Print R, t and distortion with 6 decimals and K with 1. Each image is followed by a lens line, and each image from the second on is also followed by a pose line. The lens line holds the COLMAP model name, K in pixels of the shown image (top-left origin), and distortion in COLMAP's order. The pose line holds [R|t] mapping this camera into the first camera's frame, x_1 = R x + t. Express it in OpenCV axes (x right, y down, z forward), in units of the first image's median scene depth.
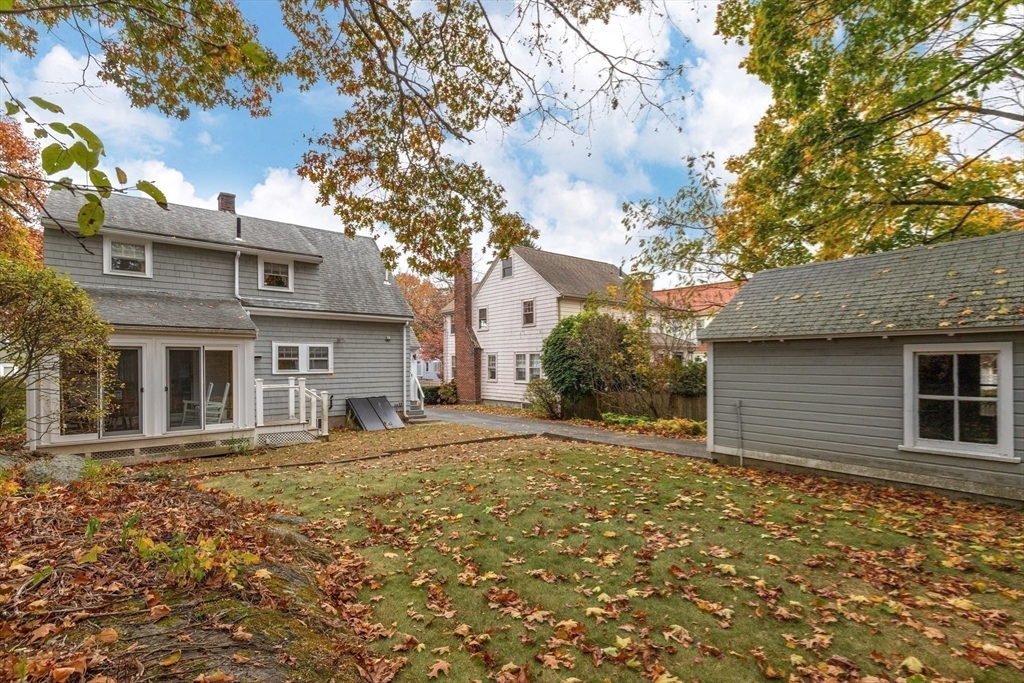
lens RADIAL K [[474.5, 0, 512.7], [0, 474.5, 350.9], [0, 0, 1]] dist [0.004954, -0.002134]
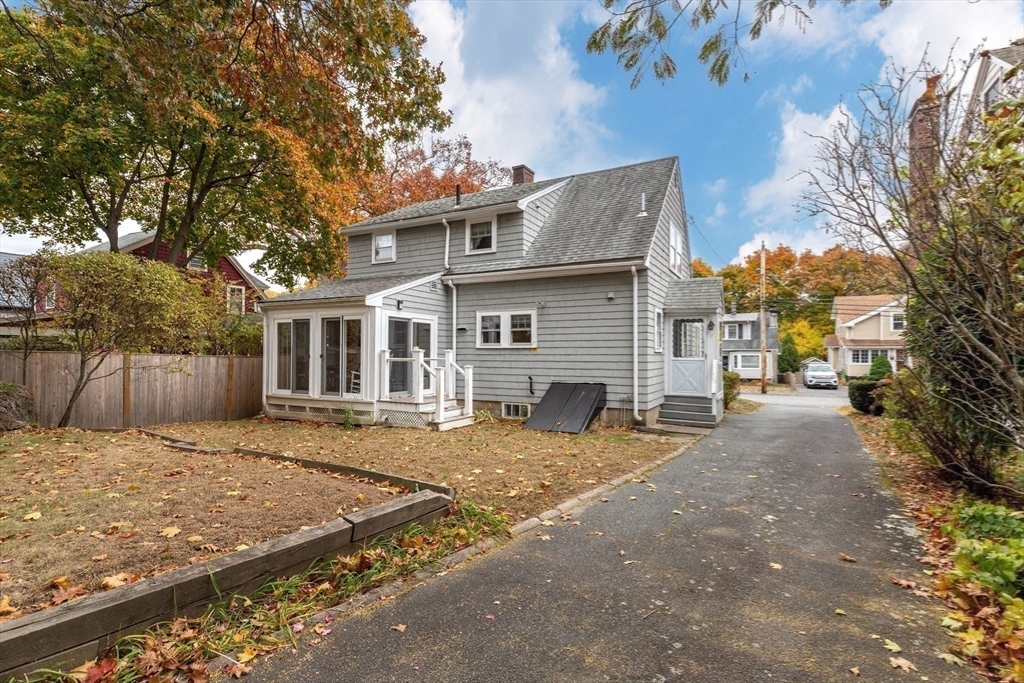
lens RADIAL K [[474.5, 0, 511.9], [0, 474.5, 345.0], [0, 0, 1]] dist [0.004954, -0.002134]
pose [[0.392580, -0.013940, -0.919612, 0.331311], [0.016843, 0.999826, -0.007966, 0.050519], [0.919564, -0.012361, 0.392747, 0.703992]]
